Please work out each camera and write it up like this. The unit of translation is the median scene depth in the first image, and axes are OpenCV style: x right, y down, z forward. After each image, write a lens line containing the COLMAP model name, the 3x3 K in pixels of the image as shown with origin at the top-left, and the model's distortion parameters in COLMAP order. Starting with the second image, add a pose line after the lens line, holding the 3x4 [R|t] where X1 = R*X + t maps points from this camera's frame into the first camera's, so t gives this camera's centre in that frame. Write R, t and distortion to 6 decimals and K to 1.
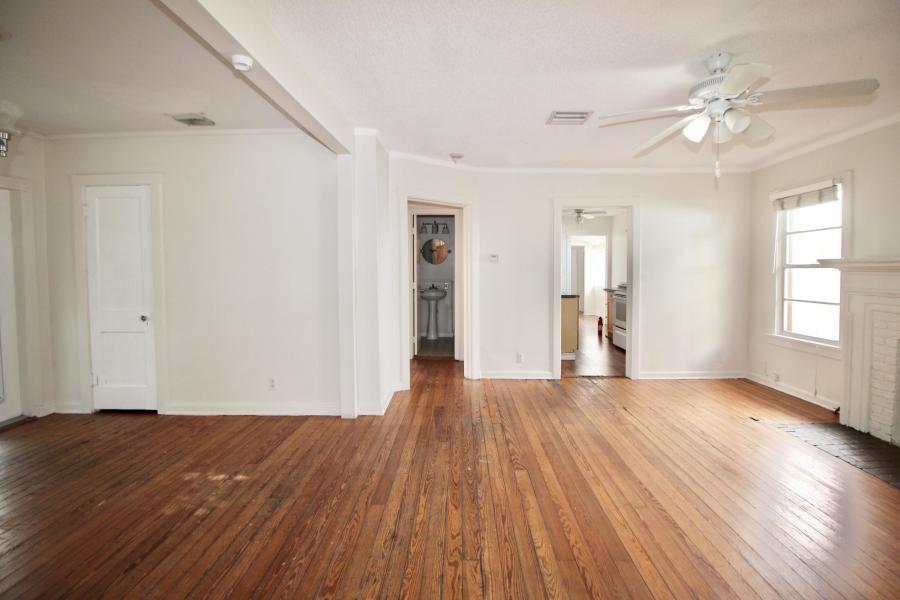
lens RADIAL K [[414.3, 0, 451.9], [0, 414.3, 289.0], [0, 0, 1]] dist [0.003721, -0.014794]
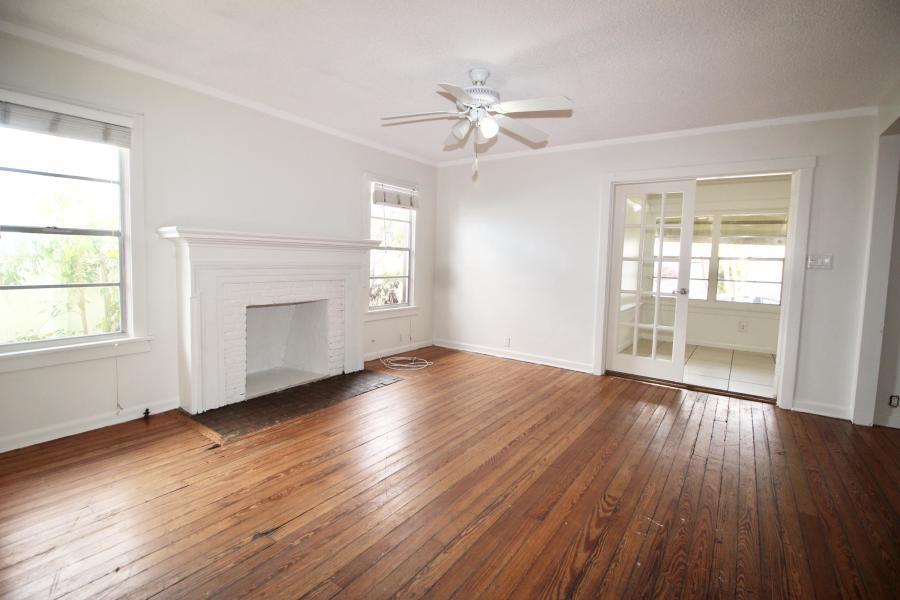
lens RADIAL K [[414.3, 0, 451.9], [0, 414.3, 289.0], [0, 0, 1]] dist [0.003721, -0.014794]
pose [[-0.830078, -0.063682, 0.553998, 0.002047], [-0.002124, 0.993812, 0.111055, -0.049365], [-0.557643, 0.091008, -0.825077, 1.602163]]
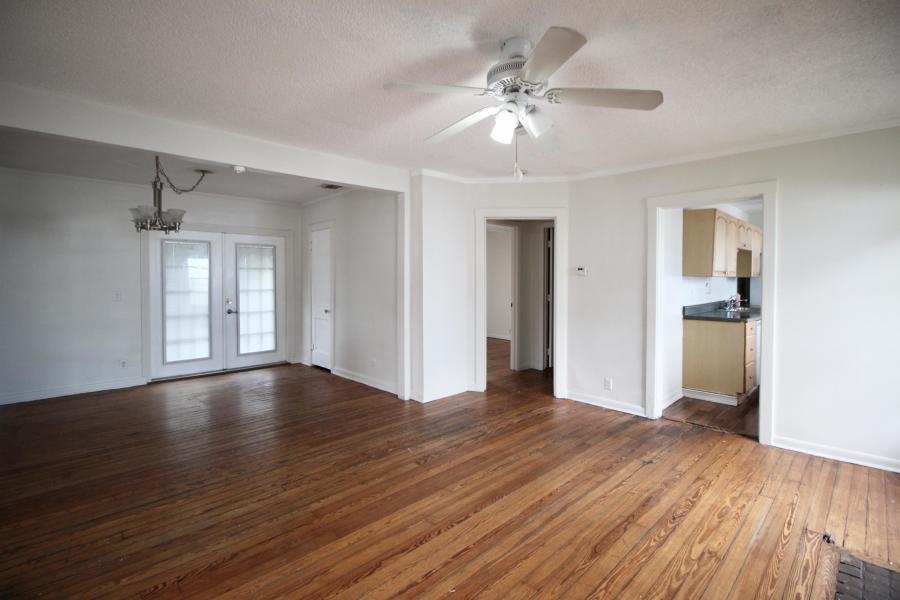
lens RADIAL K [[414.3, 0, 451.9], [0, 414.3, 289.0], [0, 0, 1]] dist [0.003721, -0.014794]
pose [[0.714900, 0.021666, -0.698891, 0.891546], [-0.036223, 0.999325, -0.006073, -0.029186], [0.698288, 0.029658, 0.715203, 0.221802]]
